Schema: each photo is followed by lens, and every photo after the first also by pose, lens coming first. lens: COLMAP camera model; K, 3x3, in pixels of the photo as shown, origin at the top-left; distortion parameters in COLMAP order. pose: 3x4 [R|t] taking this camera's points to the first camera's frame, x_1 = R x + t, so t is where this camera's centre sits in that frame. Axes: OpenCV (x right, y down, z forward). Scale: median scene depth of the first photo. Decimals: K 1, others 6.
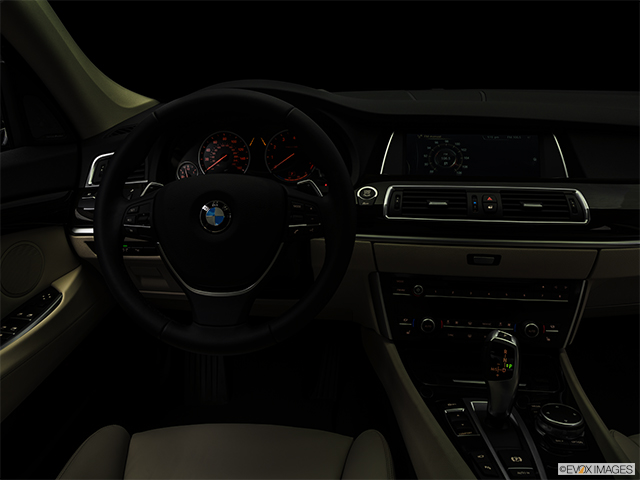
lens RADIAL K [[467.3, 0, 324.6], [0, 467.3, 239.8], [0, 0, 1]] dist [-0.141454, 0.064032]
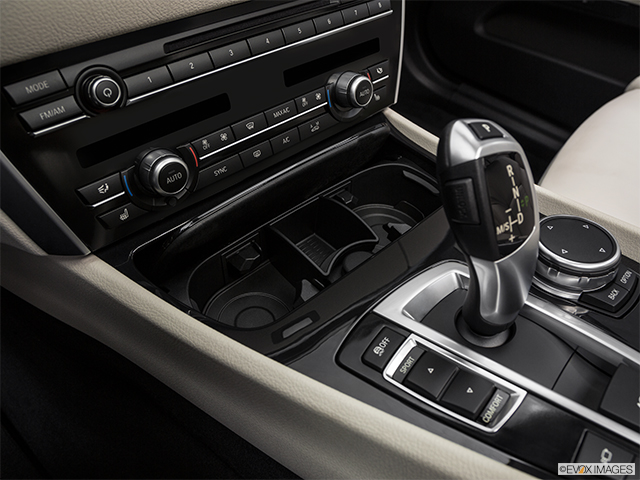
lens RADIAL K [[493.5, 0, 320.0], [0, 493.5, 240.0], [0, 0, 1]] dist [-0.119224, 0.051318]
pose [[0.591618, -0.527120, 0.610026, 0.022009], [0.178639, 0.823552, 0.538378, 0.031007], [-0.786178, -0.209539, 0.581393, 0.514815]]
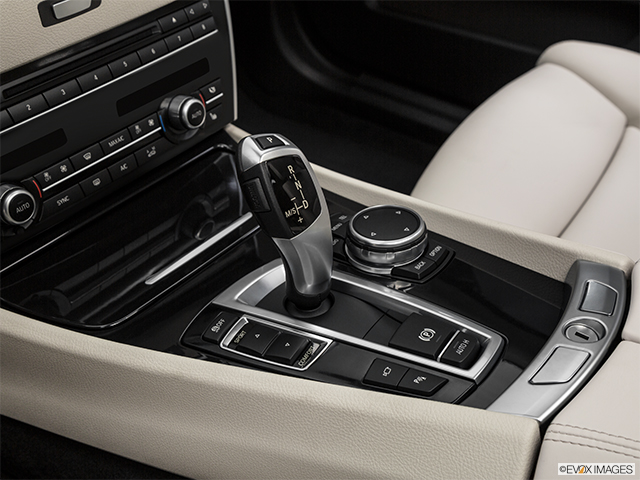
lens RADIAL K [[880.1, 0, 320.0], [0, 880.1, 240.0], [0, 0, 1]] dist [0.033225, 0.055902]
pose [[0.453785, -0.508830, 0.731554, -0.190694], [0.218327, 0.859409, 0.462330, -0.072233], [-0.863952, -0.050080, 0.501079, 0.285877]]
